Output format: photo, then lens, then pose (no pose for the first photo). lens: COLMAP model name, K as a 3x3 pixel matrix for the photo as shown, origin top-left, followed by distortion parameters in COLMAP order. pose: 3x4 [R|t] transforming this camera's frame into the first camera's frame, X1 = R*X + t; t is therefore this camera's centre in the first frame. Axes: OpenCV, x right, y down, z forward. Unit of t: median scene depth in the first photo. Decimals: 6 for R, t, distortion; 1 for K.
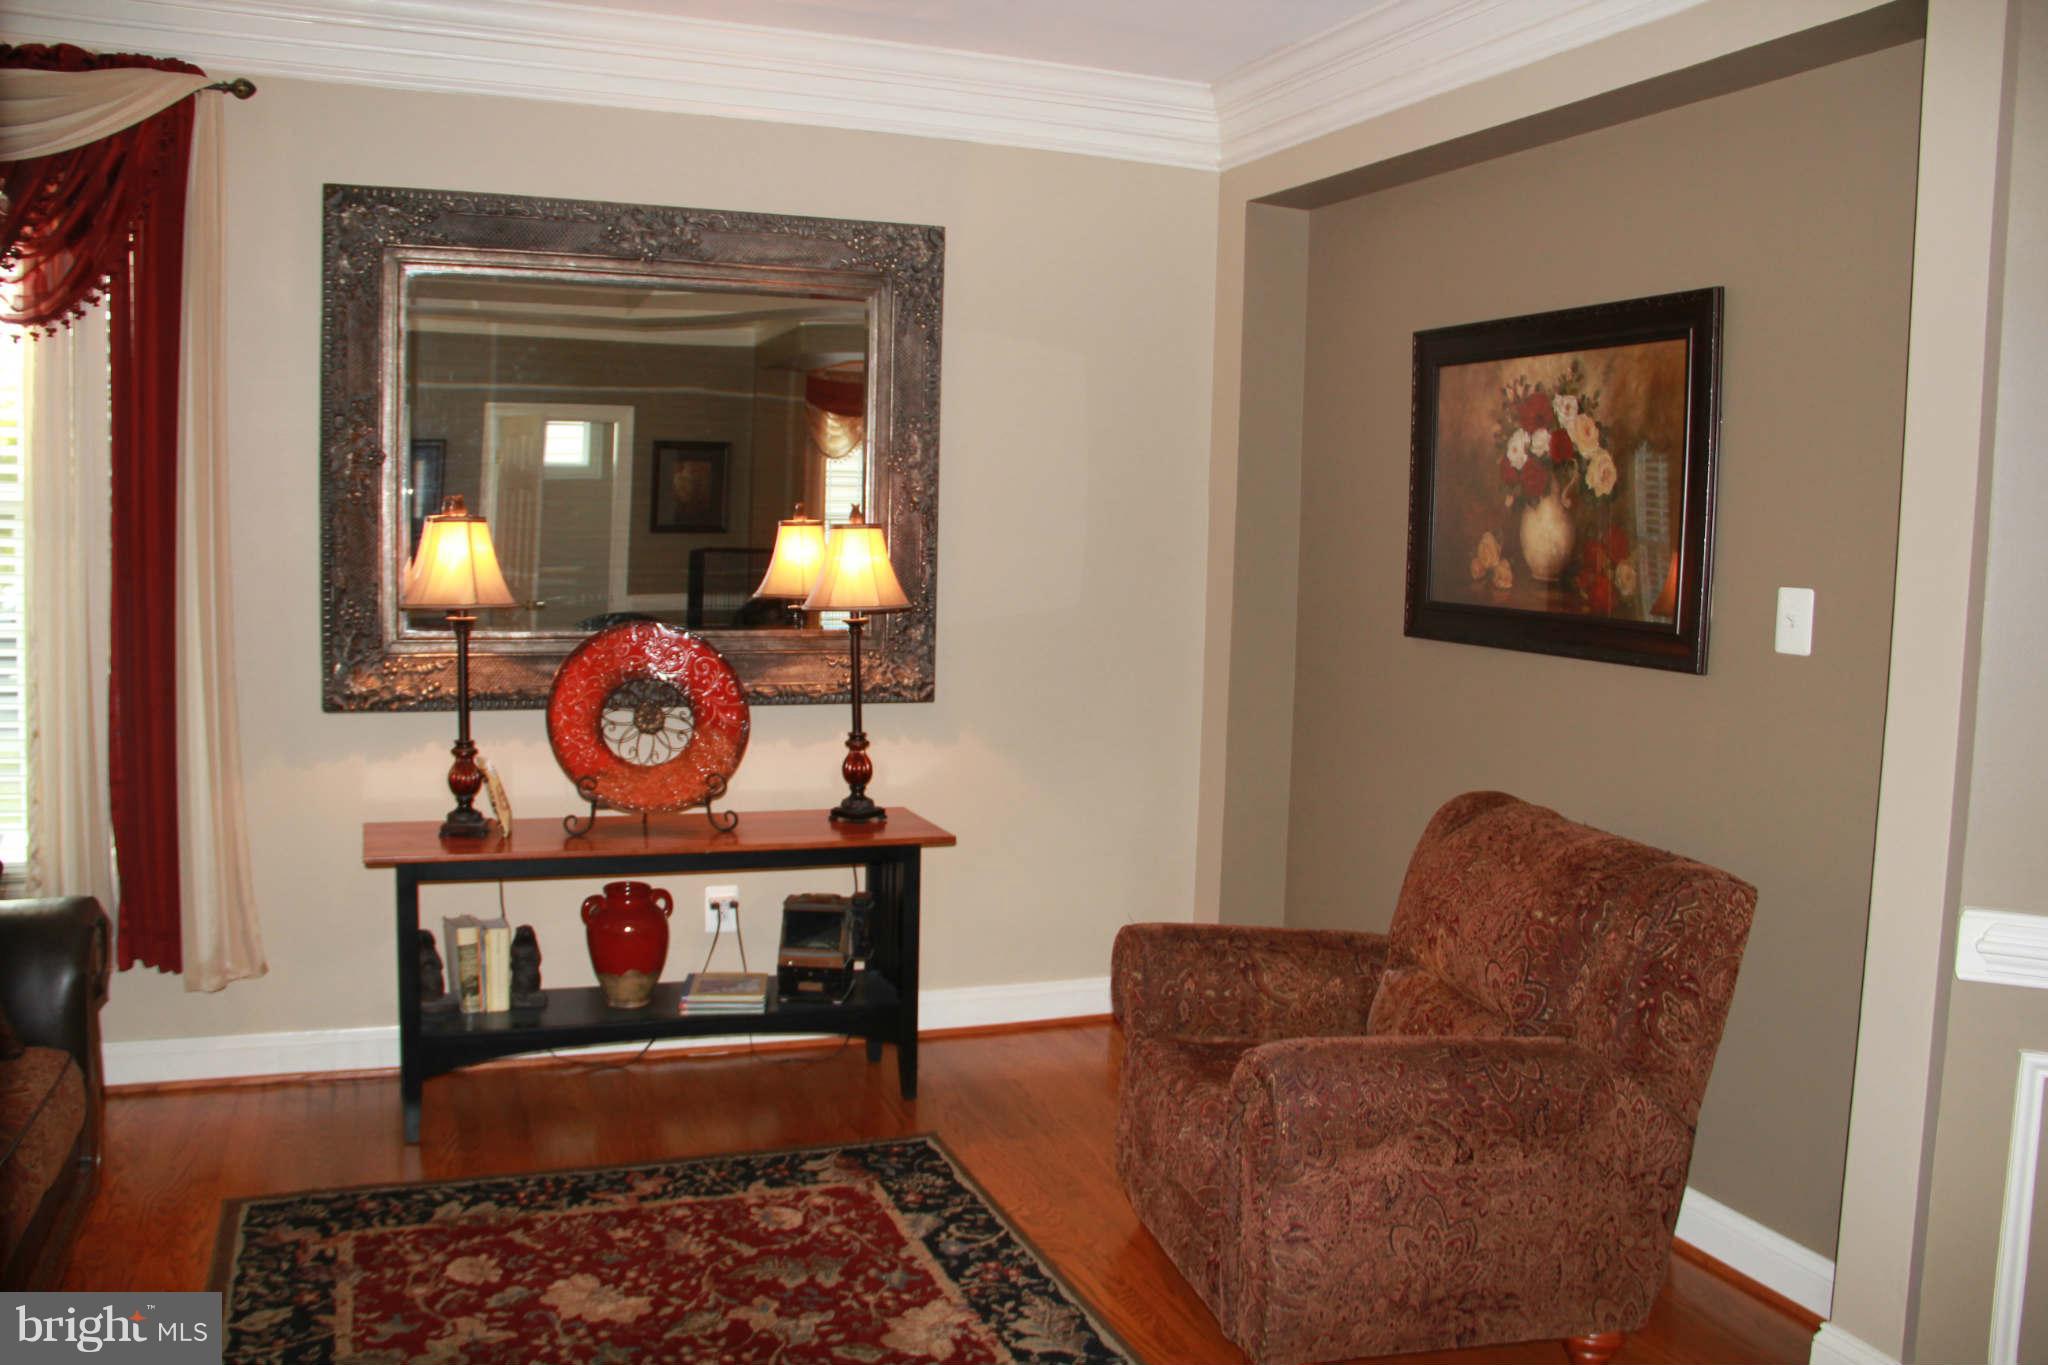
lens RADIAL K [[1708.3, 0, 1025.2], [0, 1708.3, 688.0], [0, 0, 1]] dist [-0.165765, 0.109374]
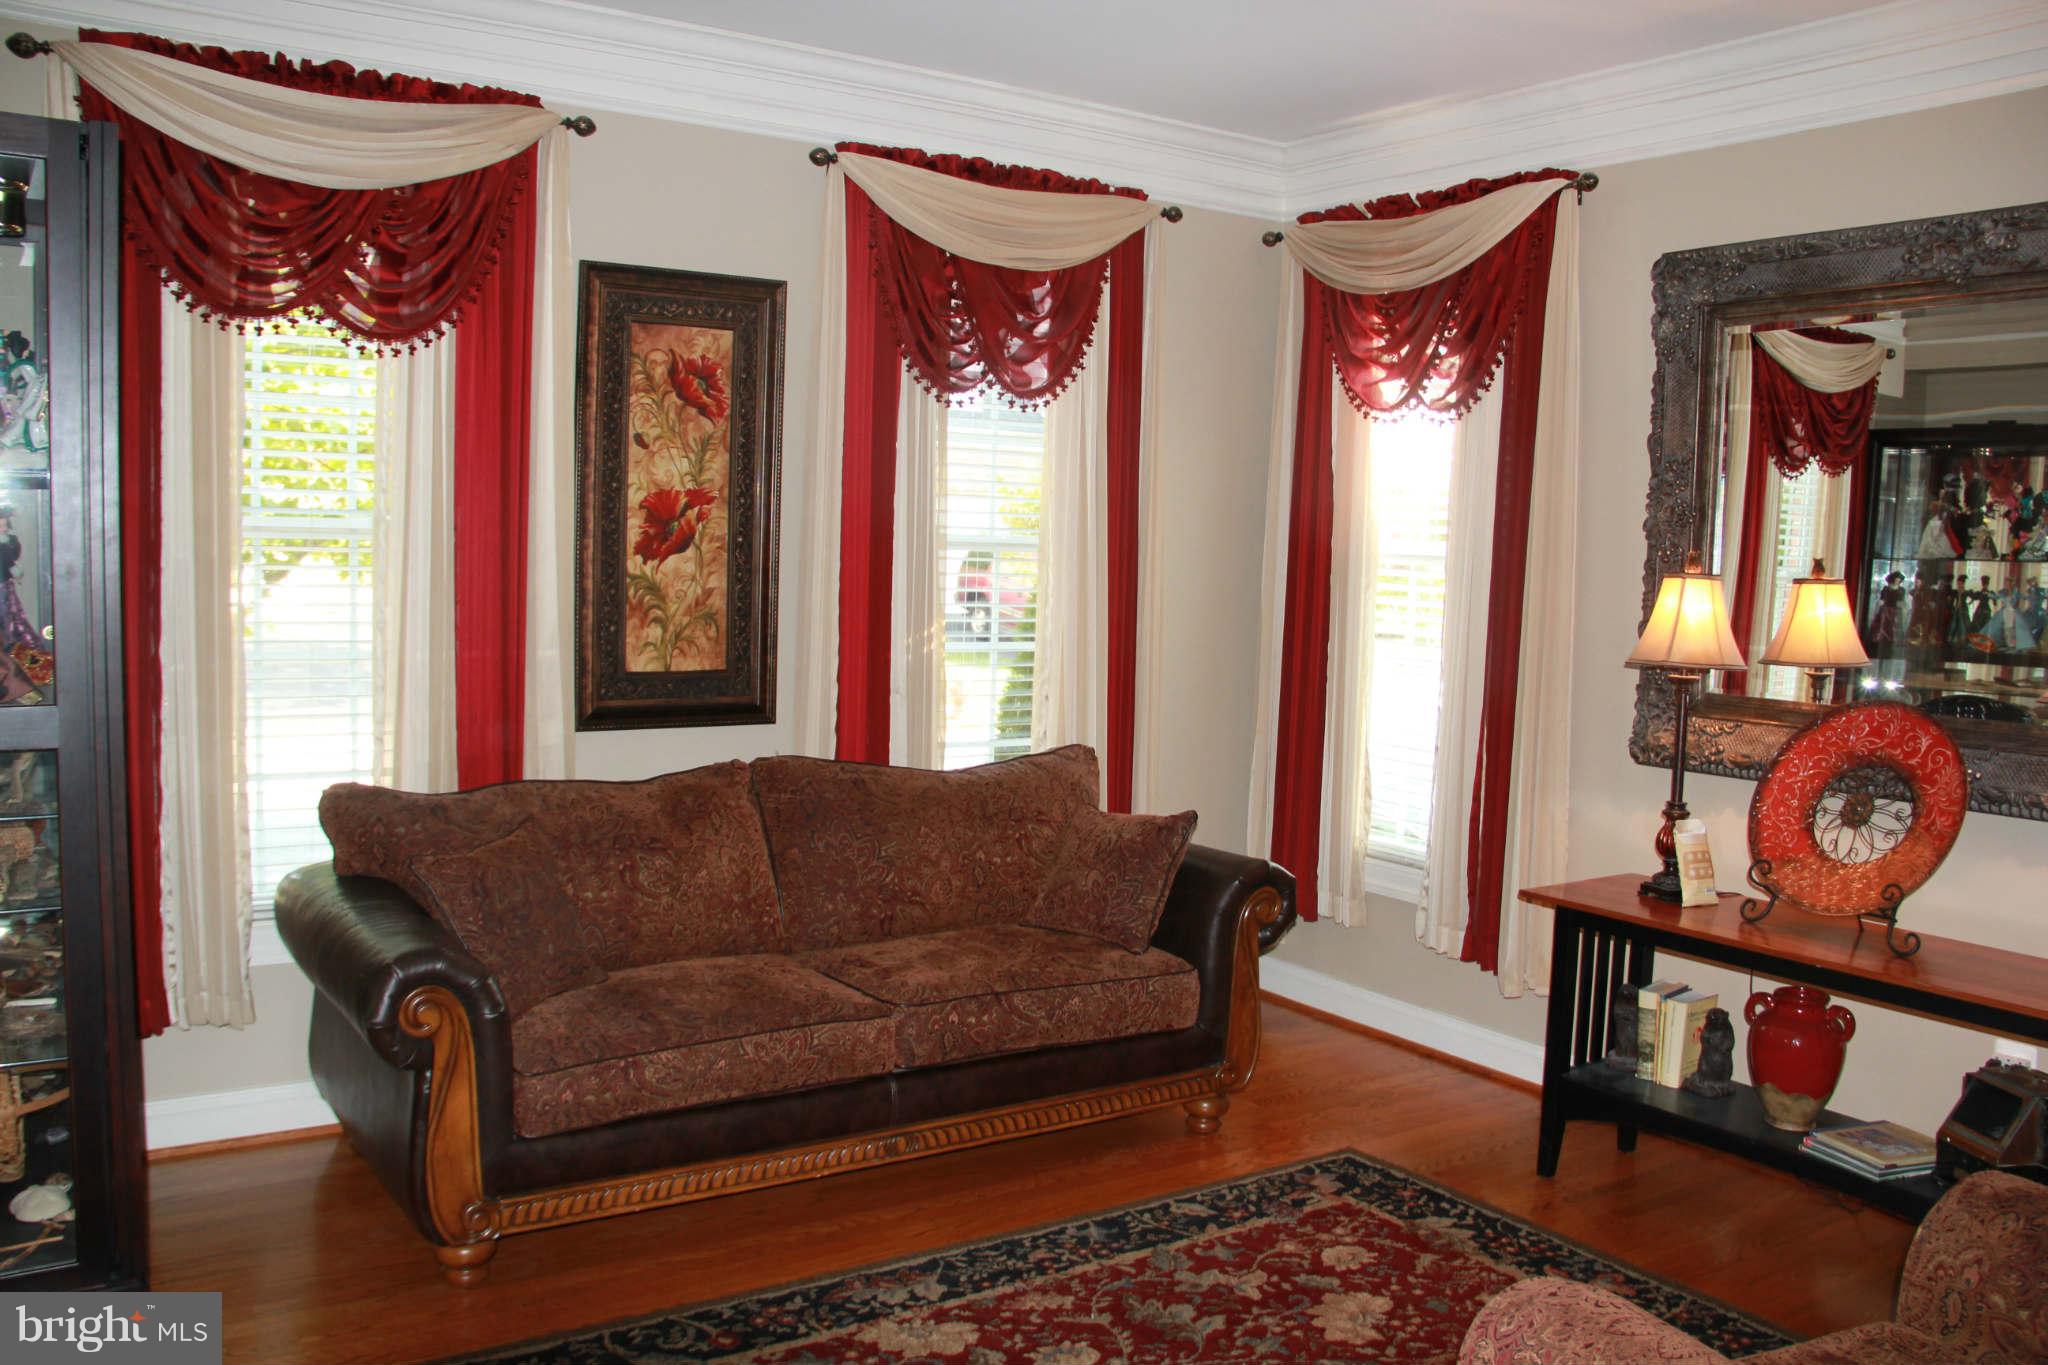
lens RADIAL K [[1708.3, 0, 1021.5], [0, 1708.3, 678.0], [0, 0, 1]] dist [-0.165765, 0.109374]
pose [[0.203994, 0.056314, -0.977351, 0.609721], [-0.117689, 0.992514, 0.032624, -0.031083], [0.971872, 0.108369, 0.209095, 0.479402]]
